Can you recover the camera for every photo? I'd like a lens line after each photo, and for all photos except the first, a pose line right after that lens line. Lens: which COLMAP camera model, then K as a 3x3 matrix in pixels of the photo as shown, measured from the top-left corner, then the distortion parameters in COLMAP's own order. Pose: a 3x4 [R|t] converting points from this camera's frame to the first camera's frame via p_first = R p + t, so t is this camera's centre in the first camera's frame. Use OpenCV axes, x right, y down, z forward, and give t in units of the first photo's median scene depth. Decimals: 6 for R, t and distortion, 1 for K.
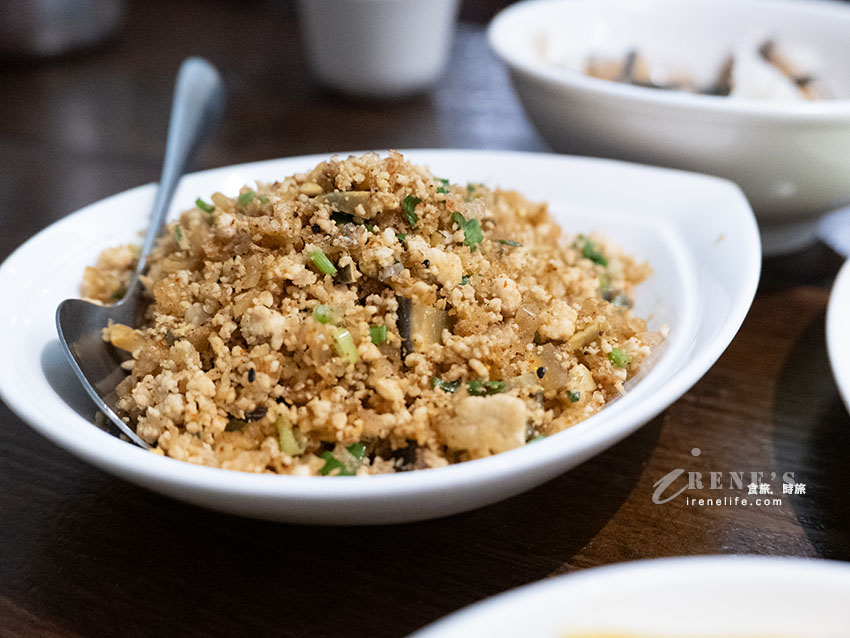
lens RADIAL K [[1177.8, 0, 425.0], [0, 1177.8, 319.0], [0, 0, 1]] dist [-0.086948, 0.001187]
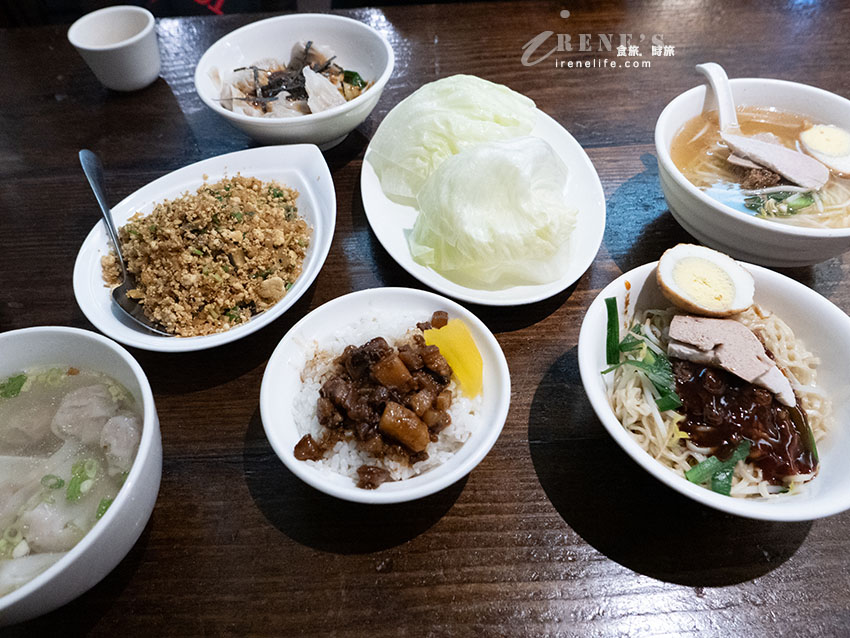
lens RADIAL K [[604.3, 0, 425.0], [0, 604.3, 319.0], [0, 0, 1]] dist [-0.029130, -0.000972]
pose [[0.889904, -0.382548, 0.248452, -0.017848], [0.233937, 0.850339, 0.471377, -0.489312], [-0.391593, -0.361358, 0.846212, -0.570869]]
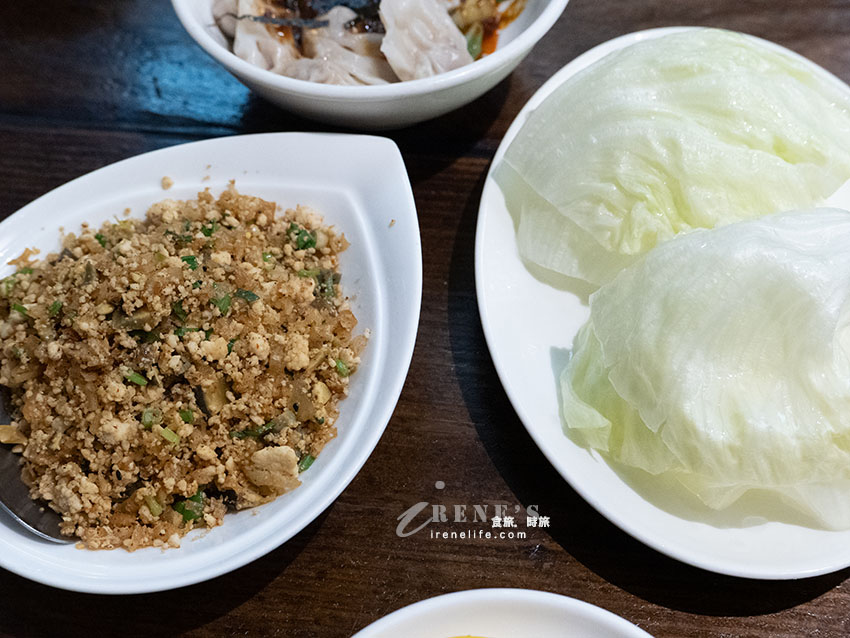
lens RADIAL K [[1219.5, 0, 425.0], [0, 1219.5, 319.0], [0, 0, 1]] dist [-0.100837, 0.038041]
pose [[0.952675, -0.266002, 0.147151, 0.054739], [0.163355, 0.856195, 0.490147, -0.804272], [-0.256371, -0.442913, 0.859129, -0.365294]]
